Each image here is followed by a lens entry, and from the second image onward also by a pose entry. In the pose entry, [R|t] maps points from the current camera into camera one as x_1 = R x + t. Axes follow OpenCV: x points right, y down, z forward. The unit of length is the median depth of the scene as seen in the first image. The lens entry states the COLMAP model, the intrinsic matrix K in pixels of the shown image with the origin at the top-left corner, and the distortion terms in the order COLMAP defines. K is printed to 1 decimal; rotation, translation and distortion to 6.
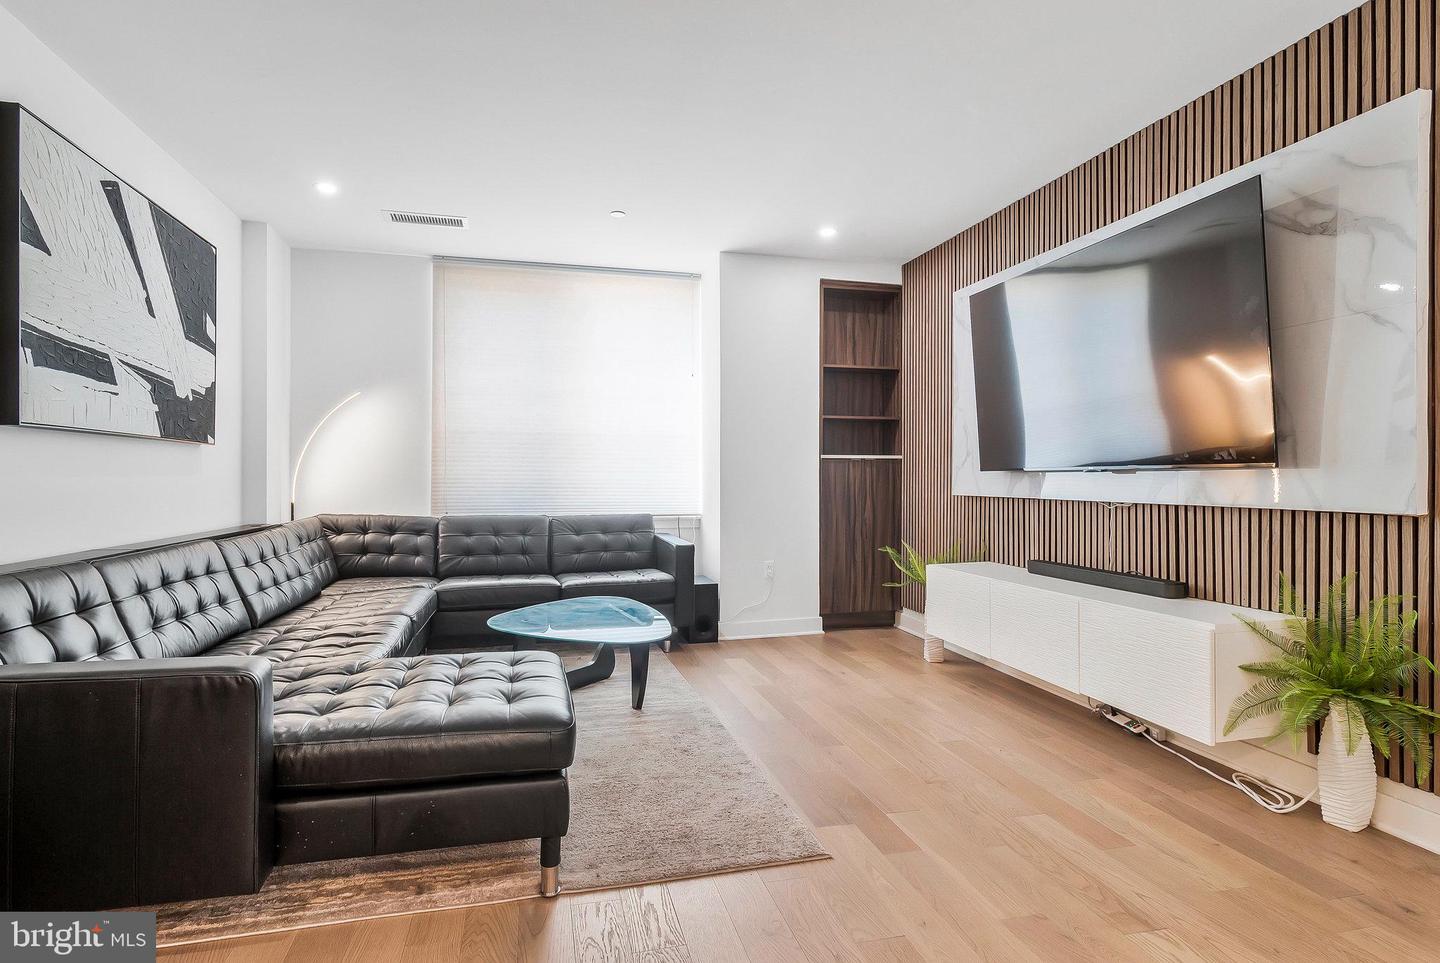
lens RADIAL K [[747.3, 0, 713.7], [0, 747.3, 476.2], [0, 0, 1]] dist [0.002987, -0.000496]
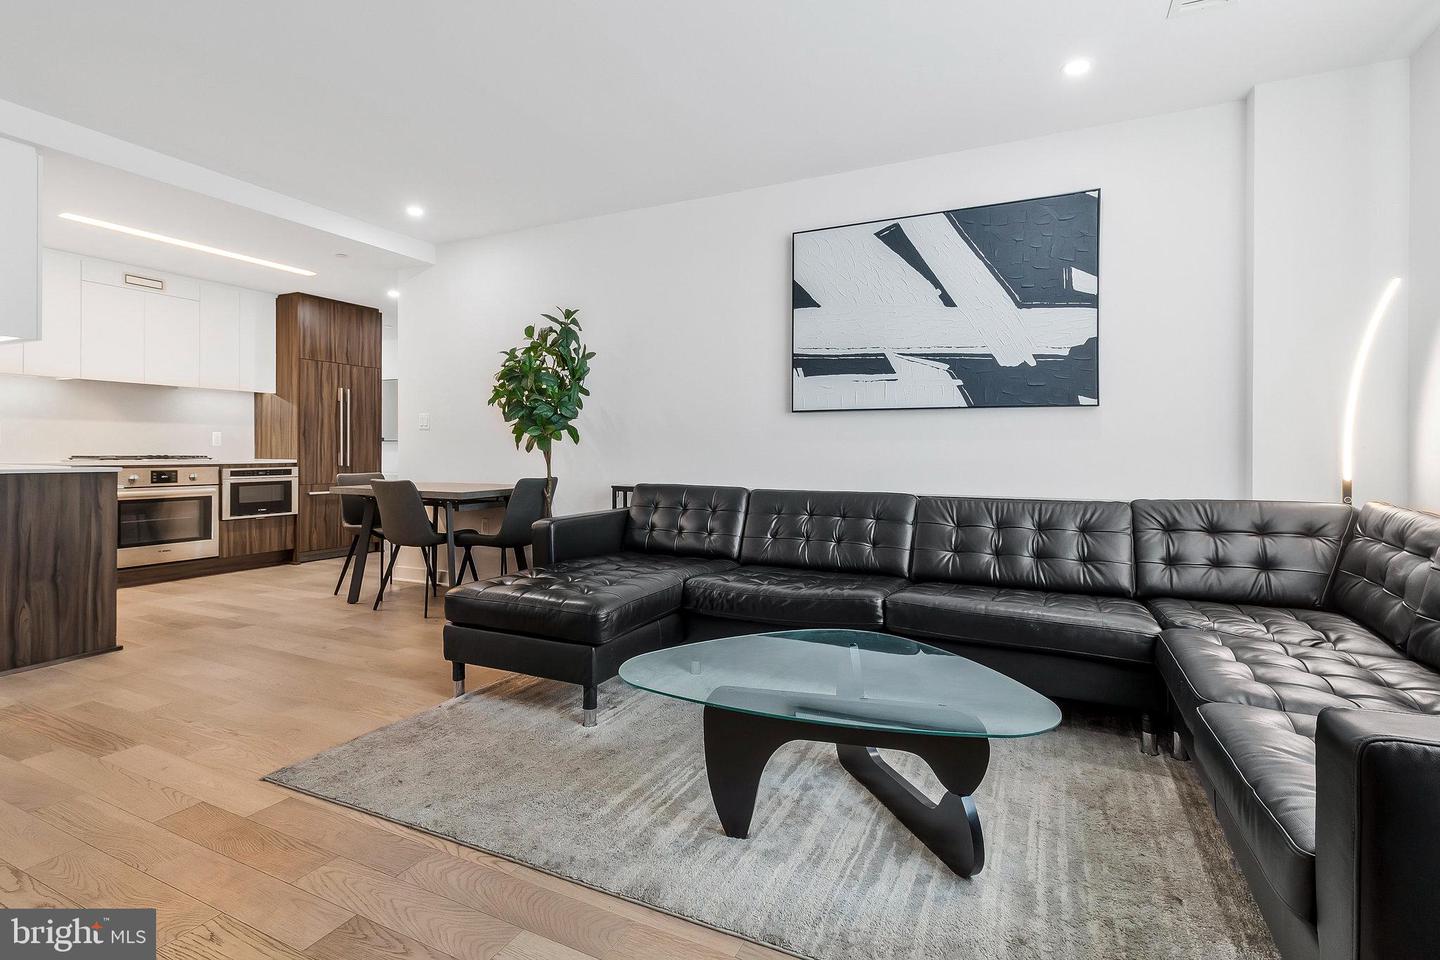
lens RADIAL K [[685.9, 0, 724.0], [0, 685.9, 452.6], [0, 0, 1]] dist [0.003933, 0.000003]
pose [[-0.637872, -0.003740, -0.770134, 0.272083], [-0.003683, 0.999992, -0.001806, 0.019191], [0.770134, 0.001684, -0.637880, 1.178592]]
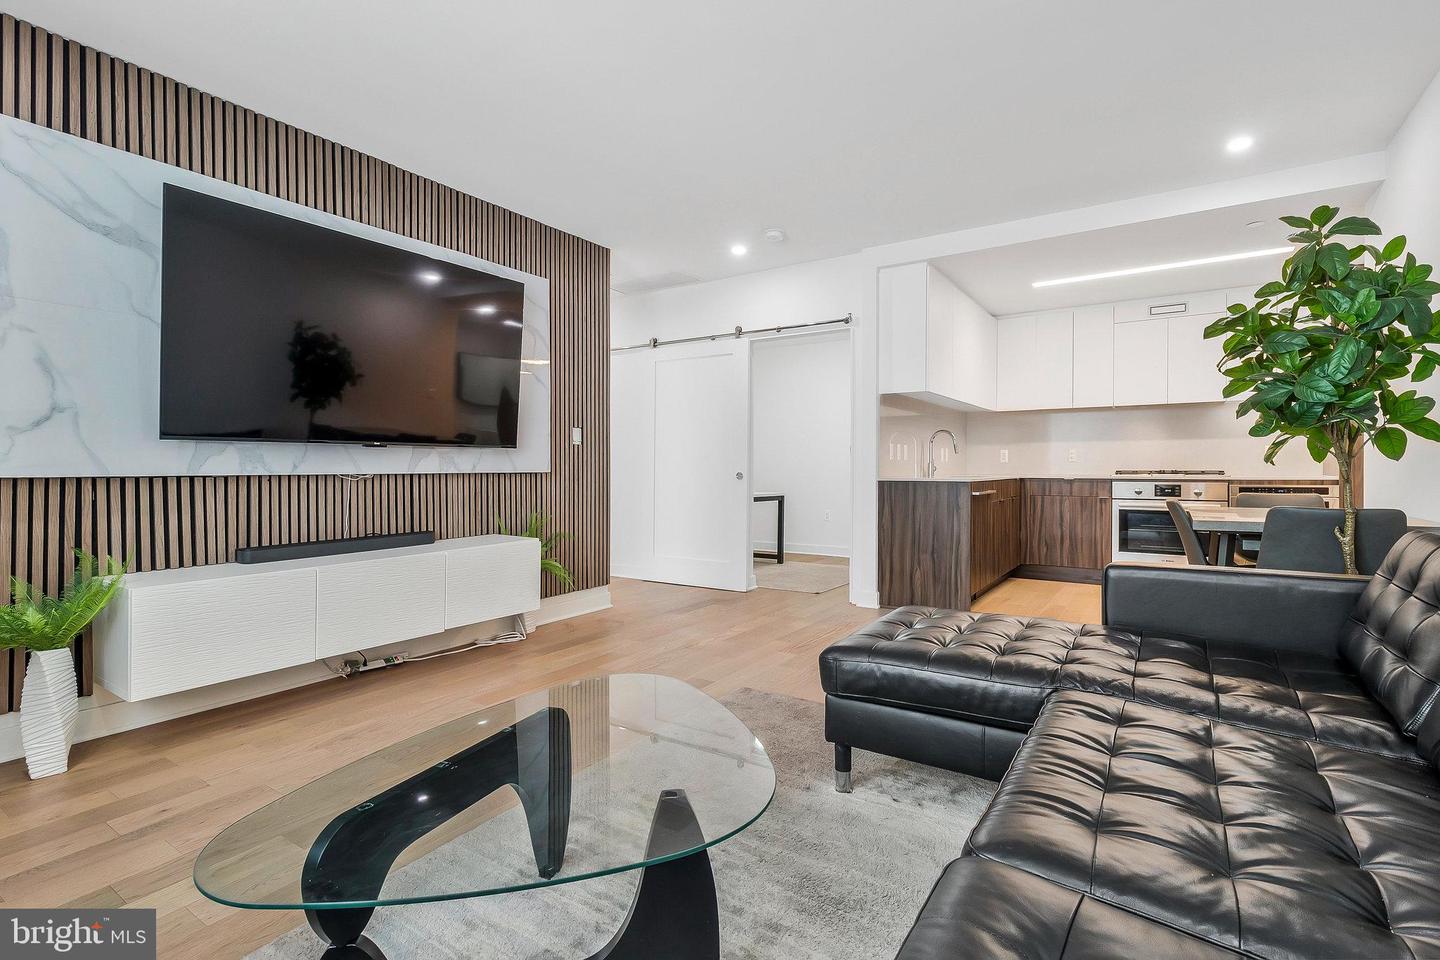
lens RADIAL K [[662.4, 0, 698.3], [0, 662.4, 468.2], [0, 0, 1]] dist [0.000478, -0.000157]
pose [[-0.669749, -0.002162, 0.742585, -0.431761], [-0.001057, 0.999998, 0.001957, 0.020404], [-0.742587, 0.000526, -0.669749, 1.107300]]
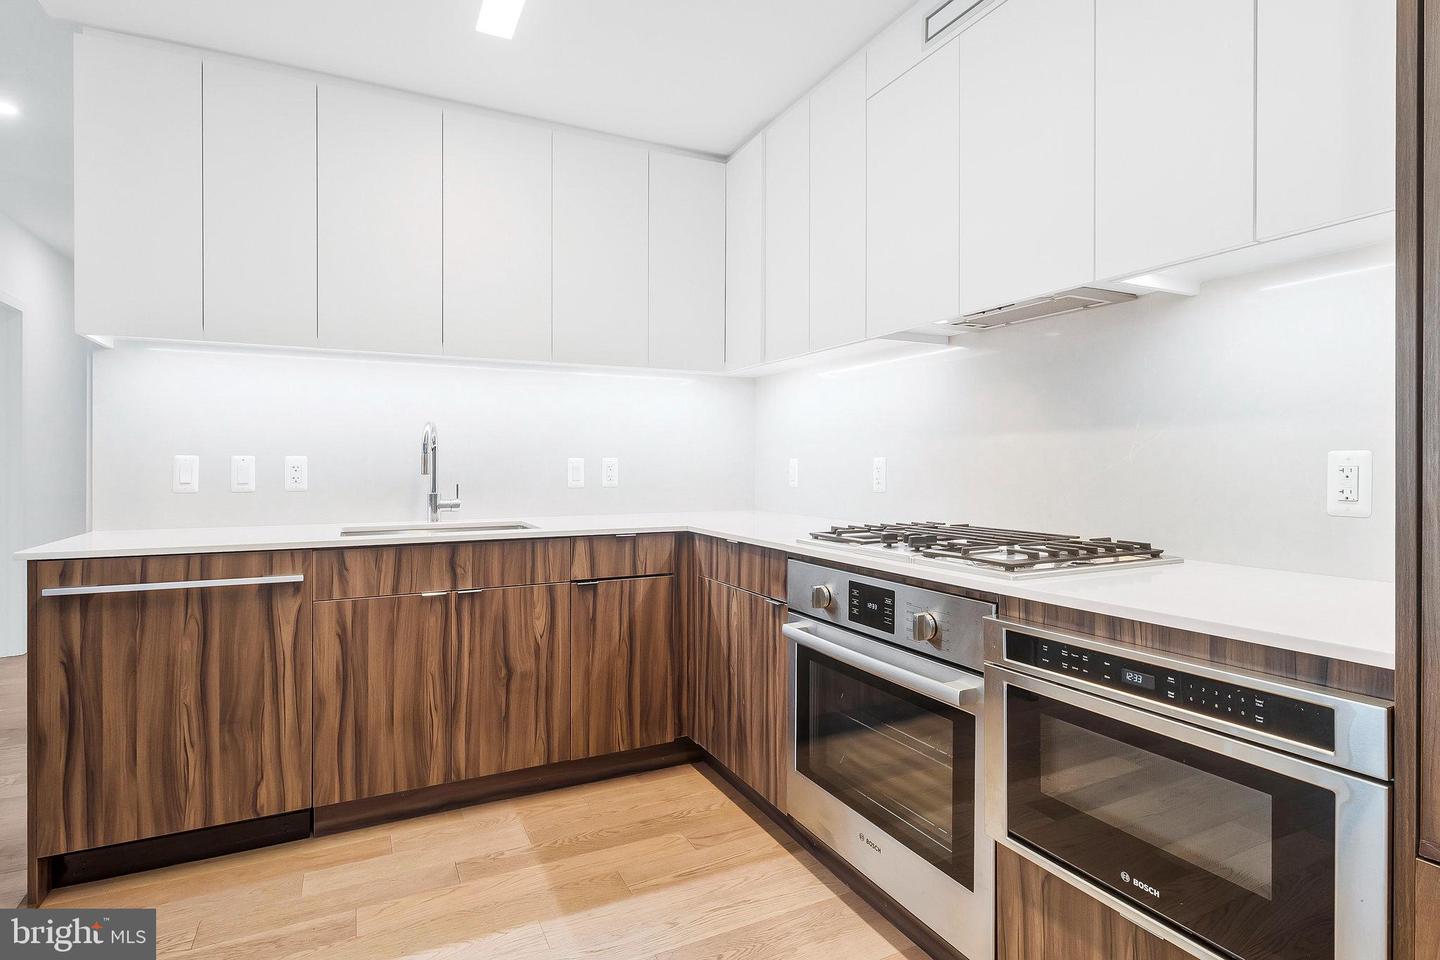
lens RADIAL K [[728.6, 0, 730.0], [0, 728.6, 466.0], [0, 0, 1]] dist [0.000145, -0.000616]
pose [[-0.229198, -0.004162, 0.973371, -0.482936], [-0.002364, 0.999990, 0.003719, -0.019486], [-0.973377, -0.001448, -0.229206, -0.338372]]
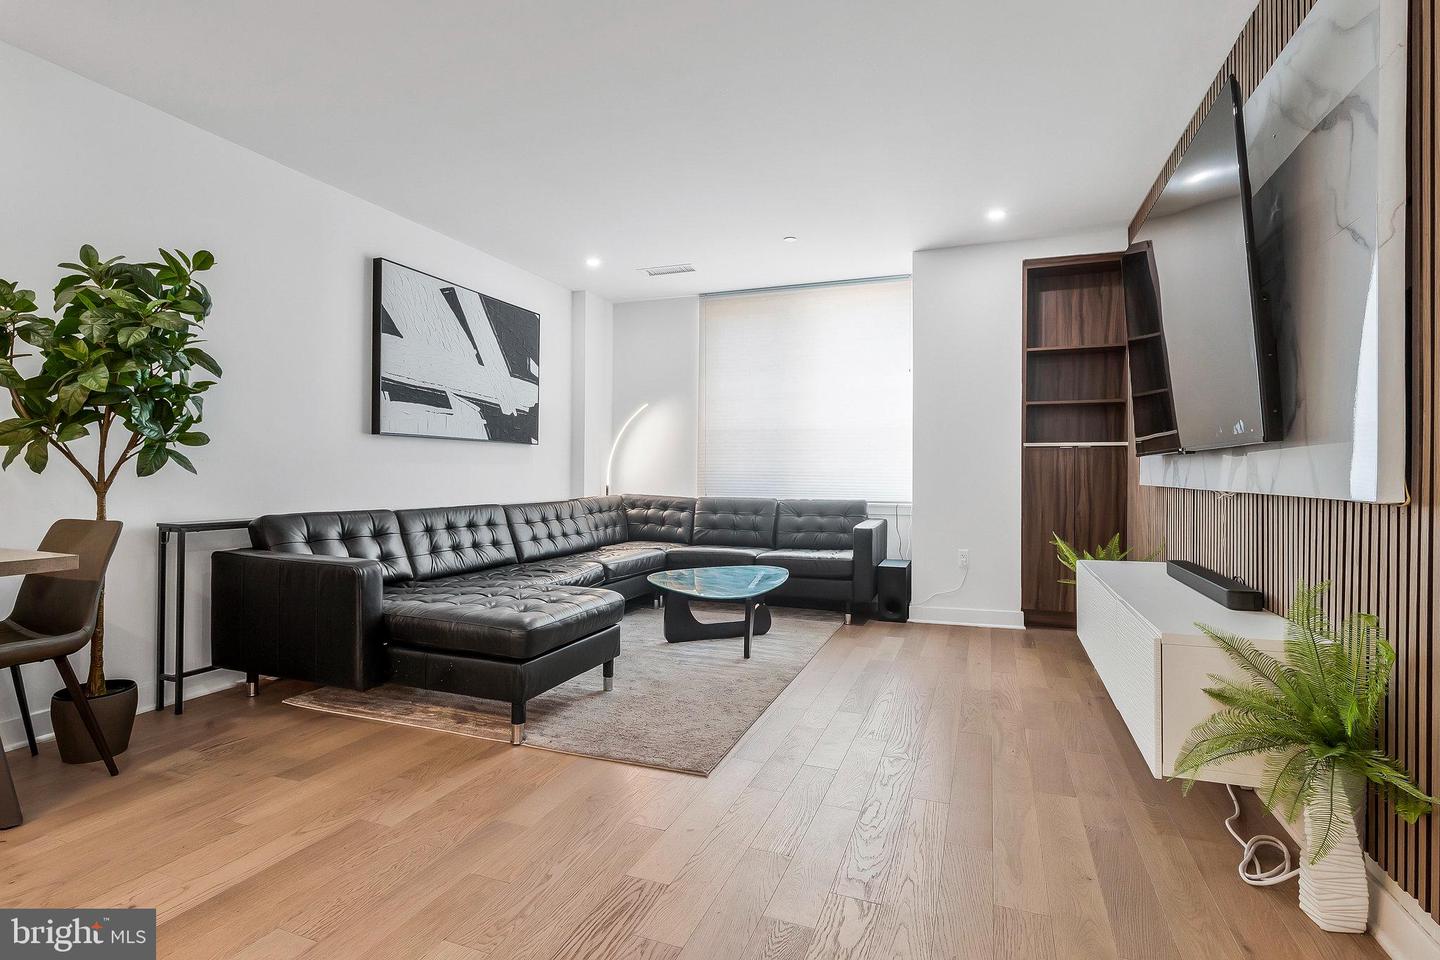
lens RADIAL K [[701.0, 0, 721.4], [0, 701.0, 471.3], [0, 0, 1]] dist [-0.000339, -0.000580]
pose [[0.819164, 0.001806, -0.573557, 0.448325], [-0.002798, 0.999996, -0.000849, 0.012253], [0.573553, 0.002300, 0.819165, 0.050776]]
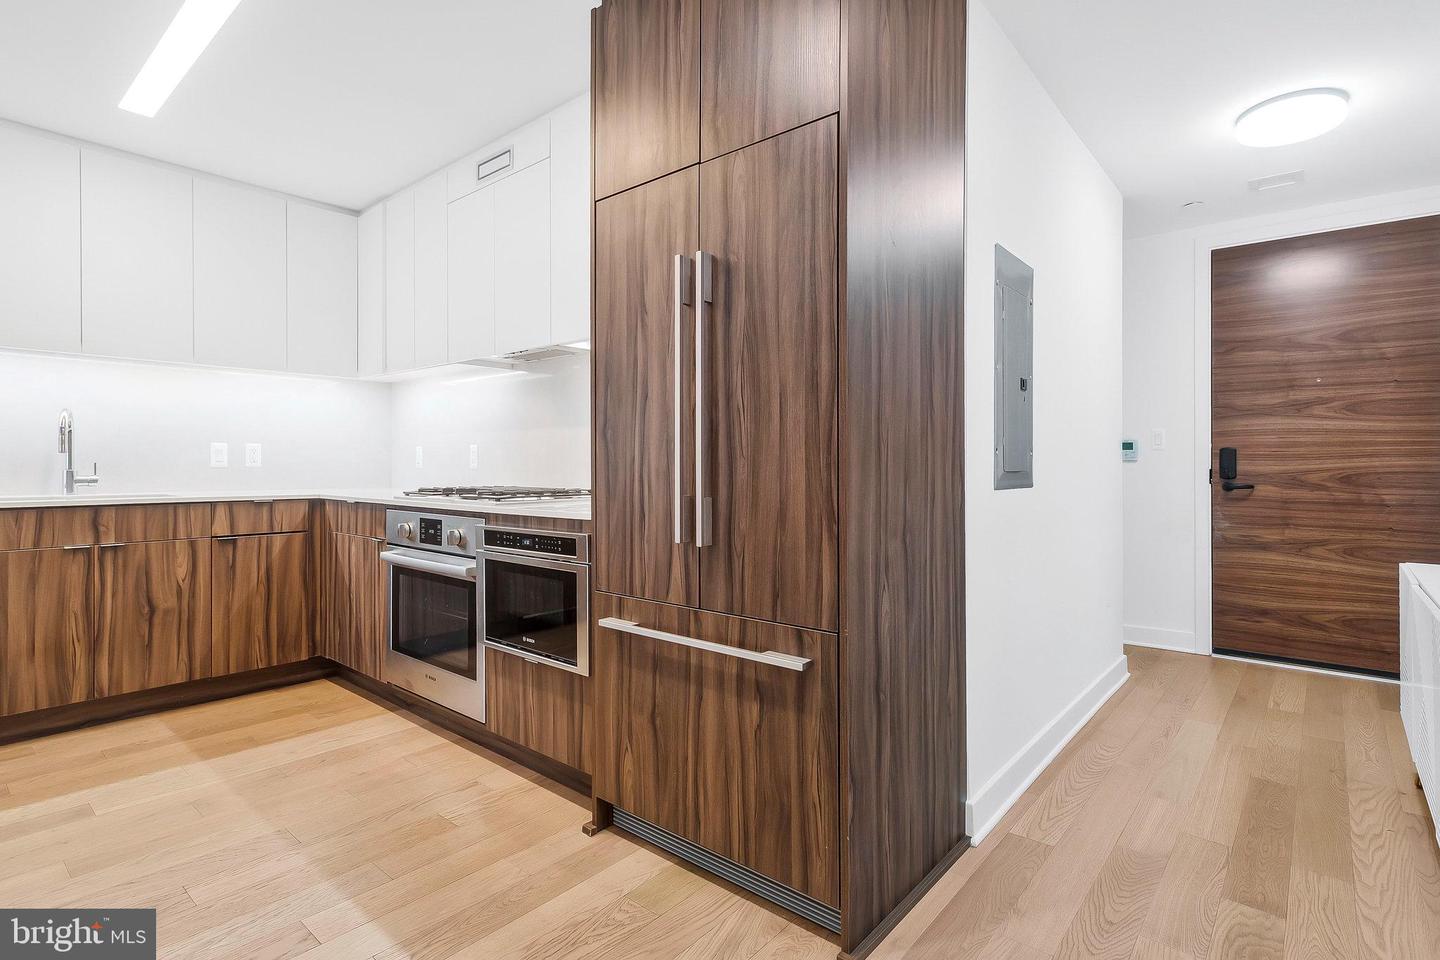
lens RADIAL K [[698.8, 0, 723.5], [0, 698.8, 472.1], [0, 0, 1]] dist [0.004134, 0.000503]
pose [[-0.587921, -0.011698, 0.808834, -0.802758], [-0.006324, 0.999931, 0.009864, 0.000175], [-0.808893, 0.000684, -0.587955, -0.351626]]
